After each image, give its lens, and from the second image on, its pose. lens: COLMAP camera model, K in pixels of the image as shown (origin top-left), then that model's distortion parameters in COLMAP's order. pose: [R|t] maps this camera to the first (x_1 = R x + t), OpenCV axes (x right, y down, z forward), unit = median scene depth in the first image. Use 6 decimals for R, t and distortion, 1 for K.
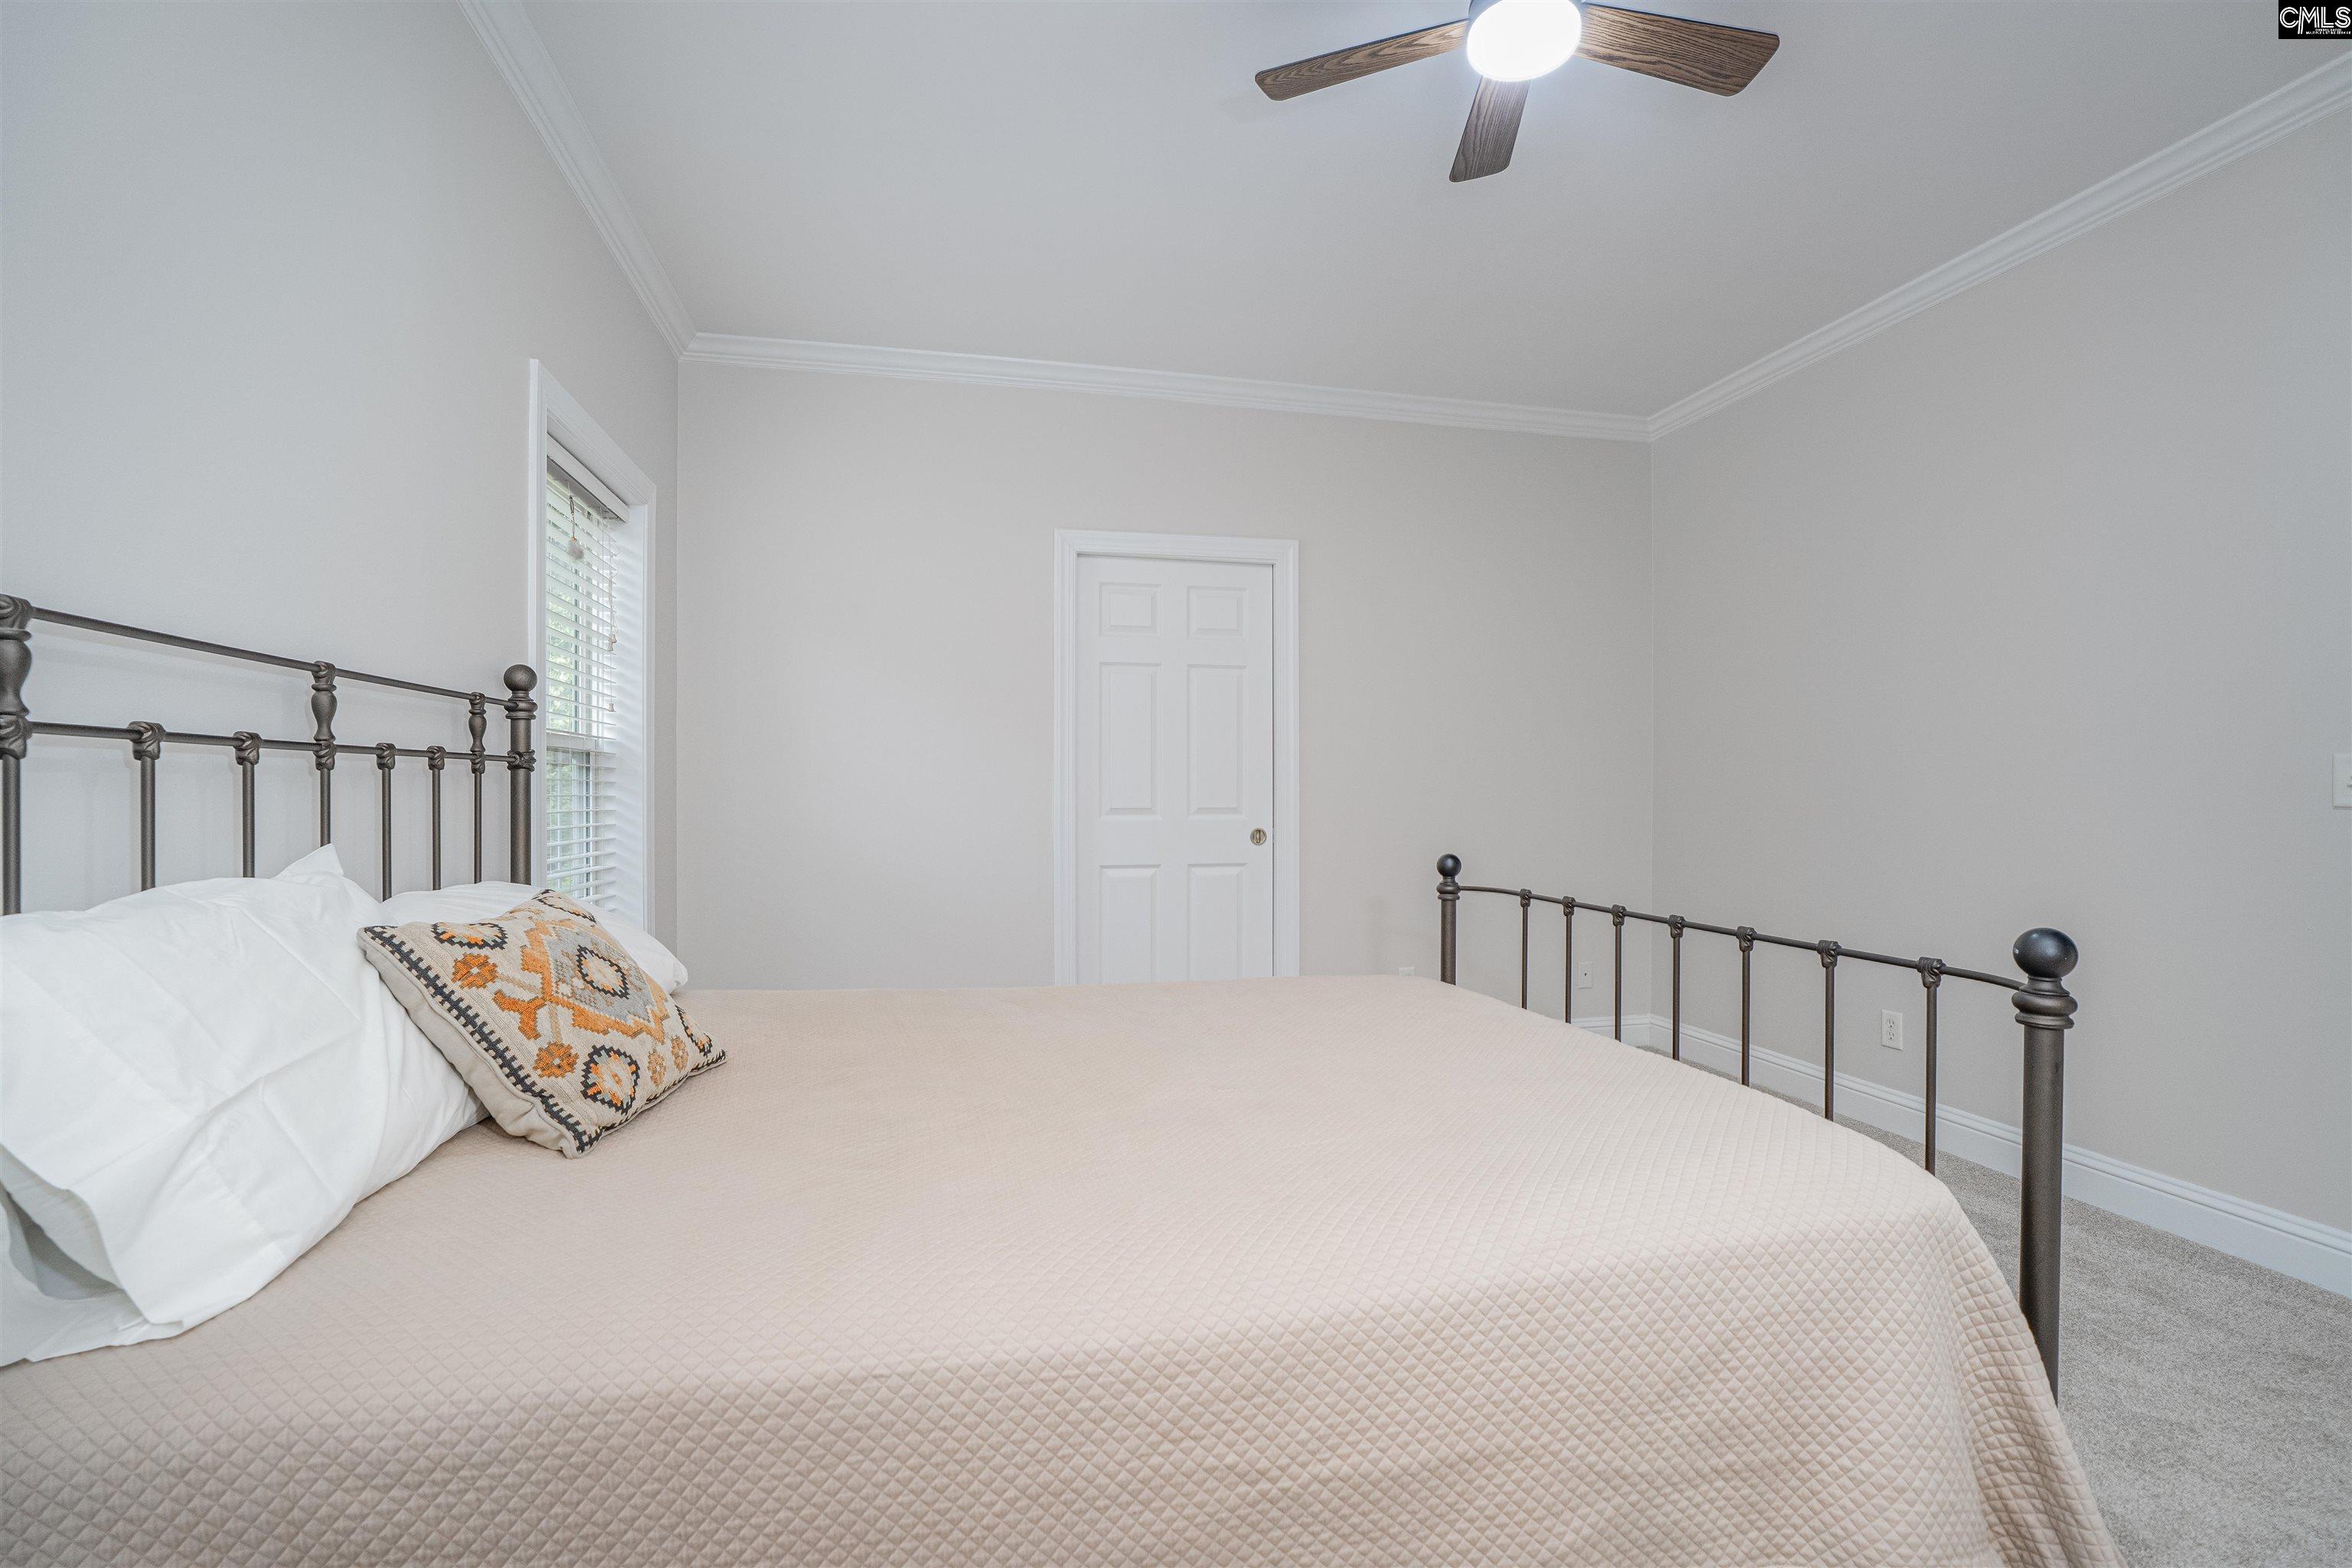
lens RADIAL K [[1061.9, 0, 1153.5], [0, 1061.9, 794.6], [0, 0, 1]] dist [-0.050601, 0.013269]
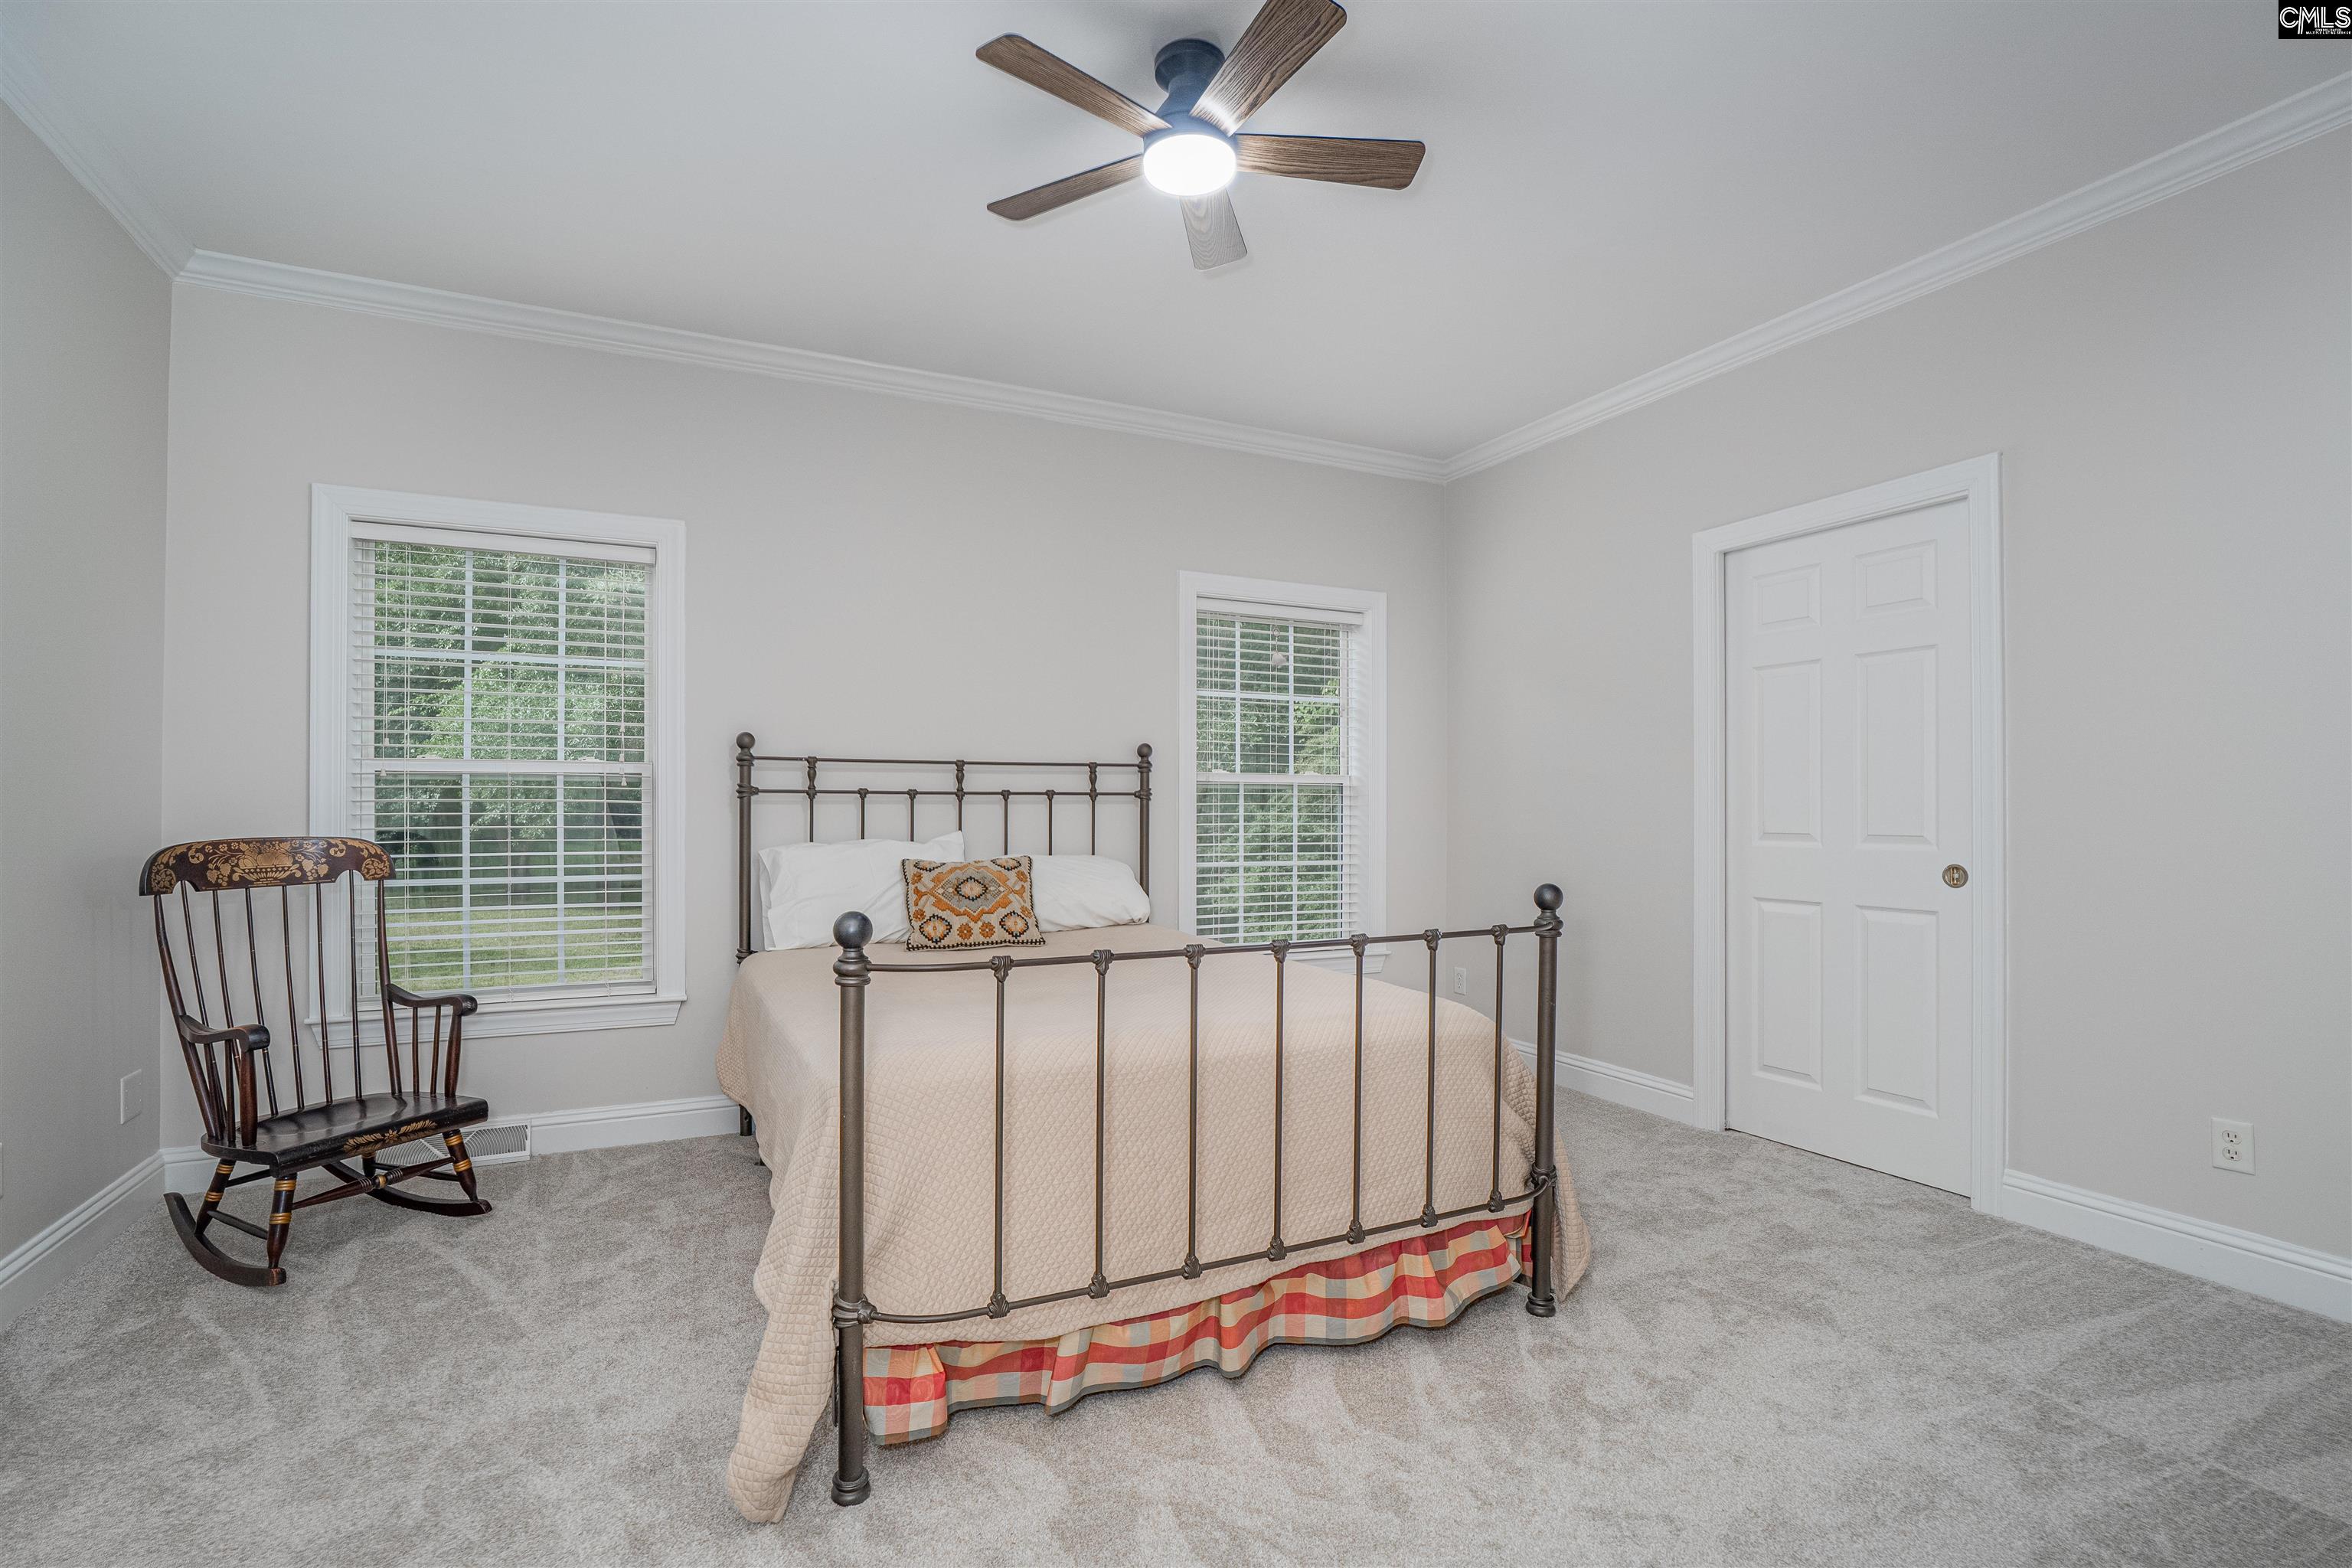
lens RADIAL K [[1061.9, 0, 1153.5], [0, 1061.9, 794.6], [0, 0, 1]] dist [-0.050601, 0.013269]
pose [[0.229243, -0.016956, -0.973221, 1.132281], [-0.006322, 0.999801, -0.018909, 0.002476], [0.973349, 0.010487, 0.229090, 0.528451]]
